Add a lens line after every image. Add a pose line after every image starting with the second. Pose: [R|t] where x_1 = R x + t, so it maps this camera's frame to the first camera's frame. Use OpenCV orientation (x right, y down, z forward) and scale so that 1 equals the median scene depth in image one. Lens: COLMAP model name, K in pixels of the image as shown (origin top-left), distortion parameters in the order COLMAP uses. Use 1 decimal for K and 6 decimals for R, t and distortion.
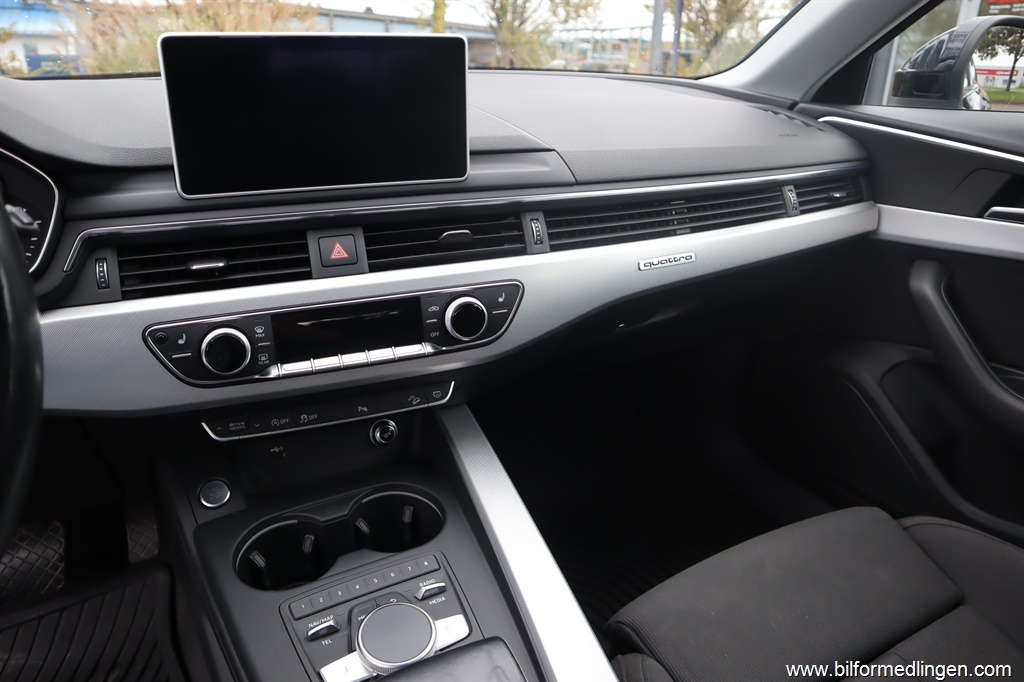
lens RADIAL K [[750.2, 0, 515.9], [0, 750.2, 326.6], [0, 0, 1]] dist [-0.106488, 0.113050]
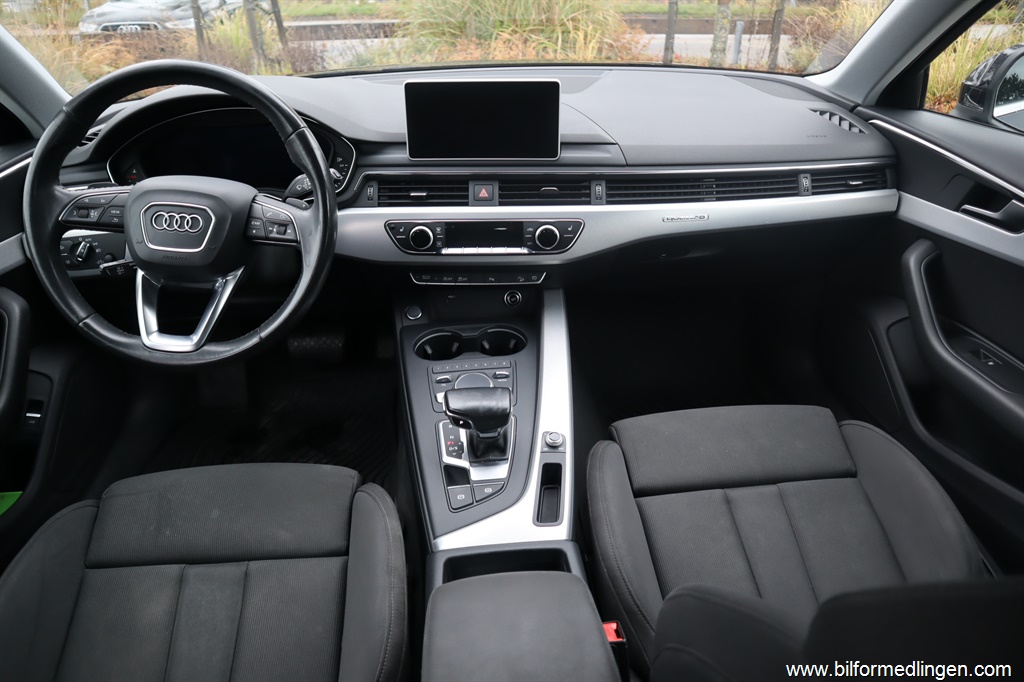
lens RADIAL K [[792.1, 0, 510.1], [0, 792.1, 311.2], [0, 0, 1]] dist [-0.028648, 0.003097]
pose [[0.913838, 0.160418, -0.373049, 0.595420], [-0.127357, 0.985534, 0.111819, -0.037001], [0.385590, -0.054674, 0.921049, -0.806294]]
